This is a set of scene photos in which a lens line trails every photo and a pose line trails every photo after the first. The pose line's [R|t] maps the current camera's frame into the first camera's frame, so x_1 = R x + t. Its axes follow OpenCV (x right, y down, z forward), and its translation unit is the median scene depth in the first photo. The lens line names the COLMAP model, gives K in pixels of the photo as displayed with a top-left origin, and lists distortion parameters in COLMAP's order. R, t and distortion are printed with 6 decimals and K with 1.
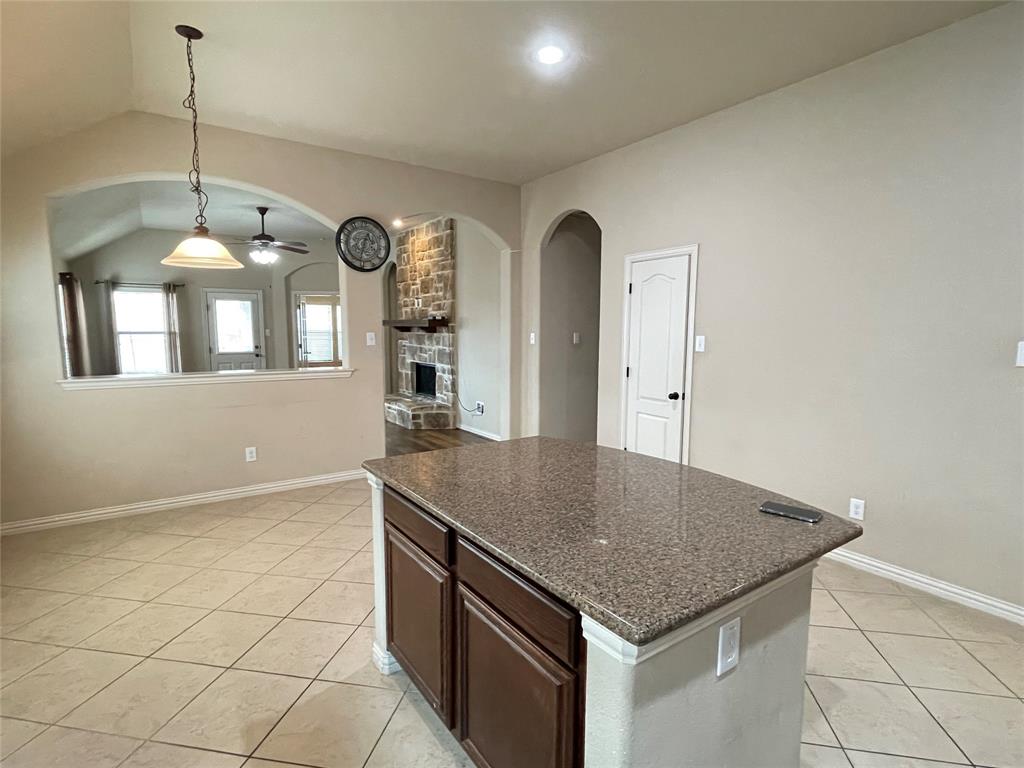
lens RADIAL K [[521.3, 0, 517.5], [0, 521.3, 389.5], [0, 0, 1]] dist [-0.003998, 0.000962]
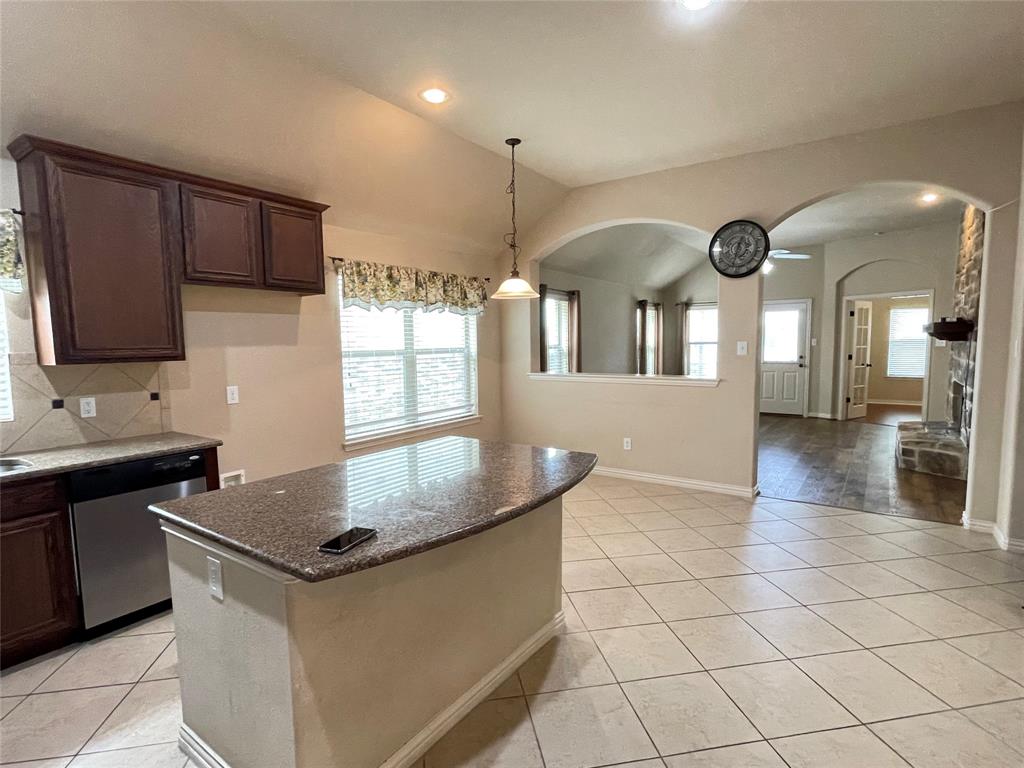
lens RADIAL K [[521.3, 0, 517.5], [0, 521.3, 389.5], [0, 0, 1]] dist [-0.003998, 0.000962]
pose [[0.343885, 0.076464, -0.935893, 0.301520], [-0.095263, 0.994378, 0.046239, -0.018647], [0.934167, 0.073255, 0.349236, 0.197742]]
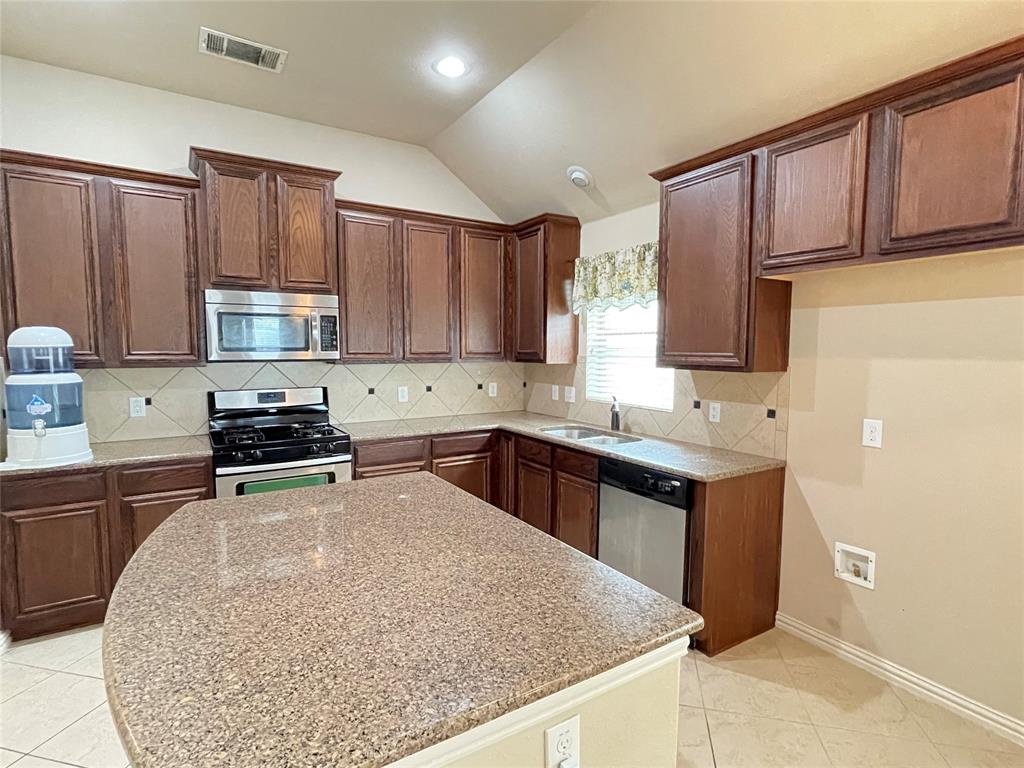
lens RADIAL K [[521.3, 0, 517.5], [0, 521.3, 389.5], [0, 0, 1]] dist [-0.003998, 0.000962]
pose [[-0.998703, -0.012428, 0.049367, -0.040427], [-0.002412, 0.980206, 0.197963, -0.051862], [-0.050850, 0.197588, -0.978965, 0.426123]]
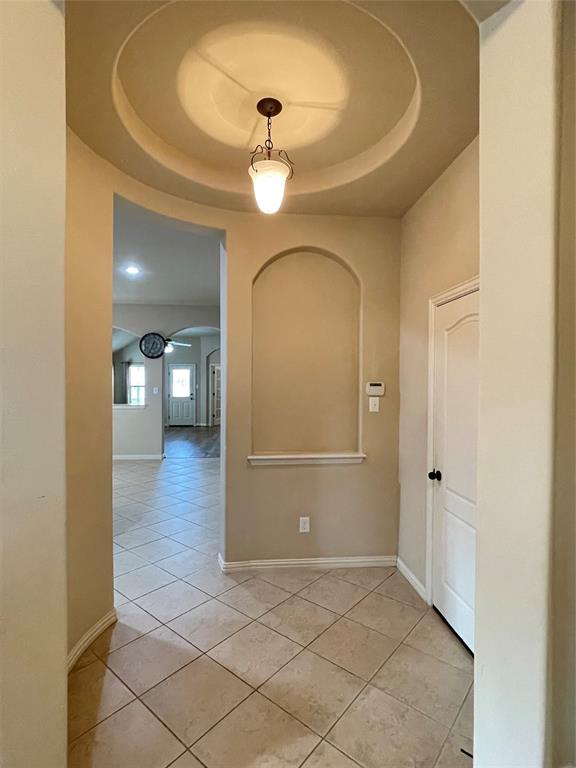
lens RADIAL K [[393.7, 0, 289.2], [0, 393.7, 385.6], [0, 0, 1]] dist [-0.001732, -0.001250]
pose [[0.868904, 0.003088, -0.494971, 0.616628], [-0.057282, 0.993889, -0.094357, -0.000017], [0.491655, 0.110340, 0.863771, -0.053665]]
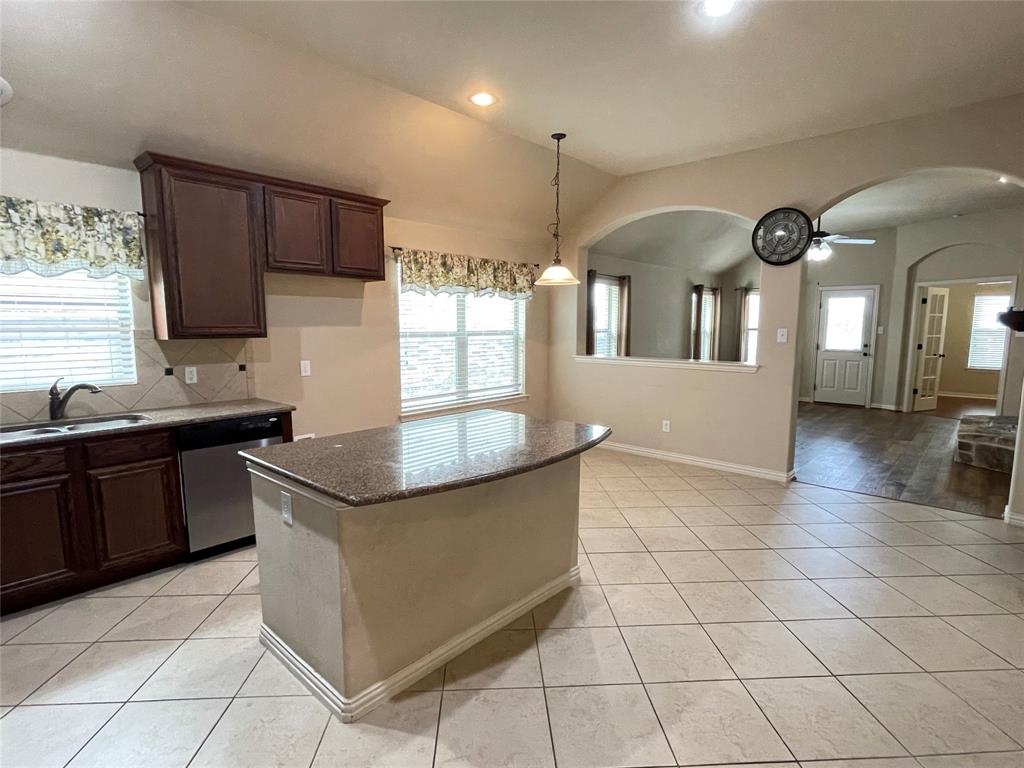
lens RADIAL K [[521.3, 0, 517.5], [0, 521.3, 389.5], [0, 0, 1]] dist [-0.003998, 0.000962]
pose [[0.226742, 0.115626, -0.967067, 0.350930], [-0.114236, 0.989232, 0.091492, -0.020637], [0.967232, 0.089728, 0.237509, 0.208837]]
